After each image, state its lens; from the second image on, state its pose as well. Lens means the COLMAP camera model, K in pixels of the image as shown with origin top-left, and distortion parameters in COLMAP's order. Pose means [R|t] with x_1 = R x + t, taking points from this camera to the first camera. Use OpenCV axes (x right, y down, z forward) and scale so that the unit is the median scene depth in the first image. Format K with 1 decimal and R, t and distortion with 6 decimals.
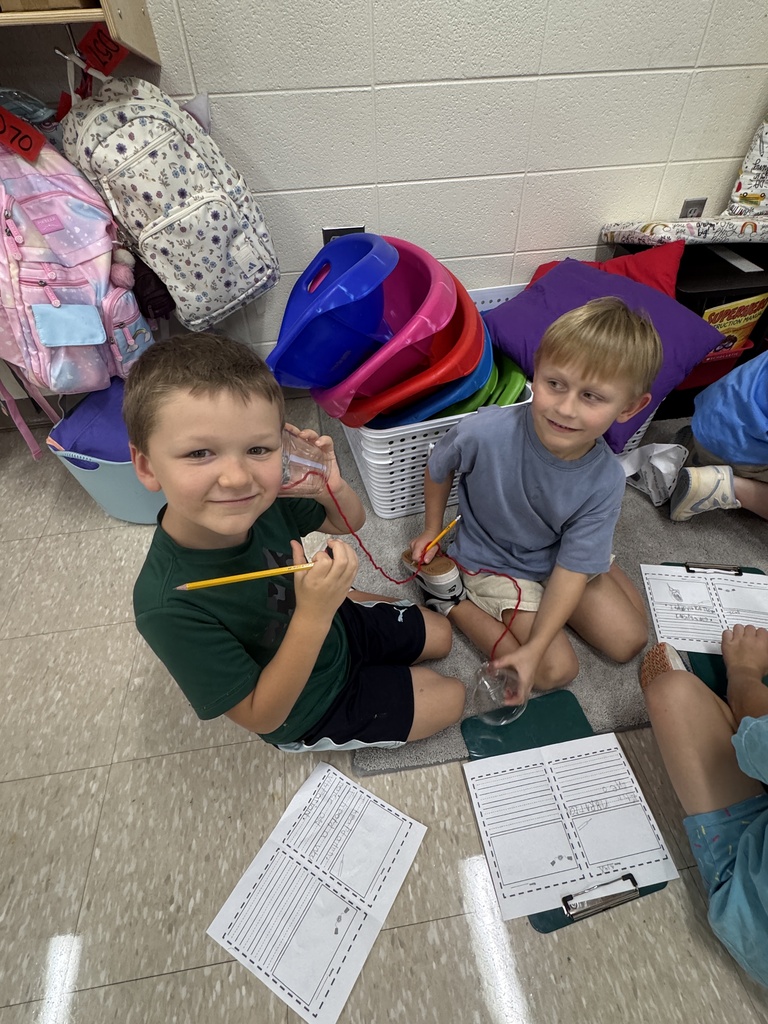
lens RADIAL K [[520.4, 0, 386.1], [0, 520.4, 509.1], [0, 0, 1]] dist [0.001718, -0.001013]
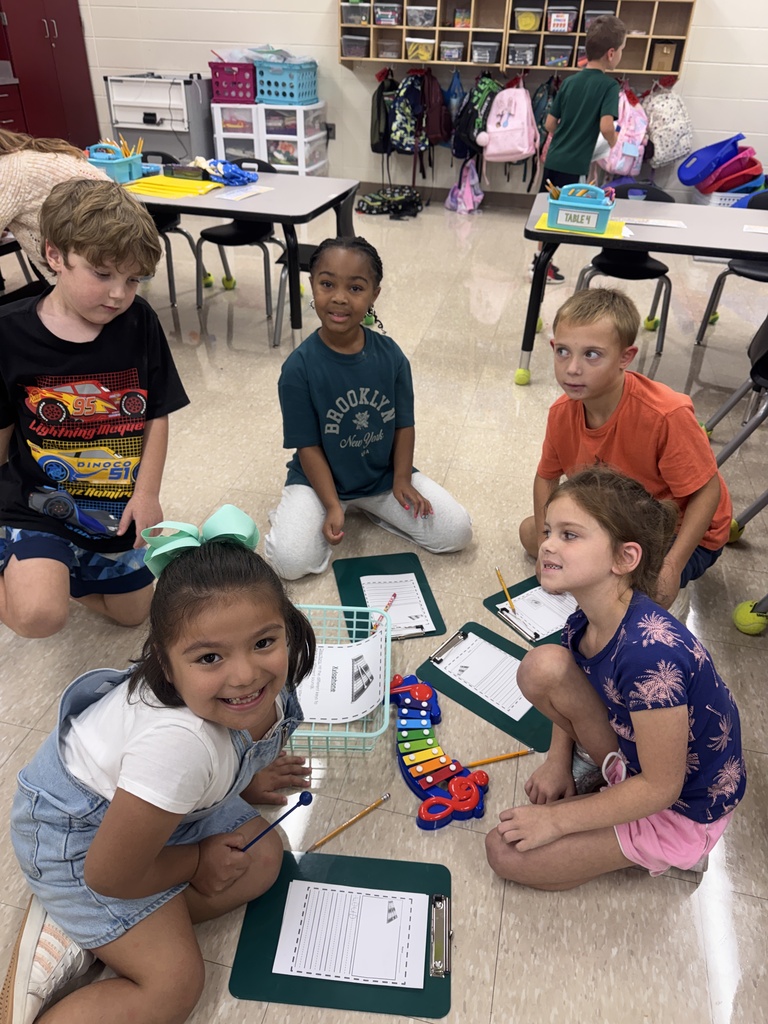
lens RADIAL K [[713.6, 0, 383.8], [0, 713.6, 513.9], [0, 0, 1]] dist [0.003391, 0.002175]
pose [[0.920836, 0.262204, -0.288634, -0.075364], [-0.309308, 0.941872, -0.131168, 1.795538], [0.237463, 0.210062, 0.948412, -1.981342]]
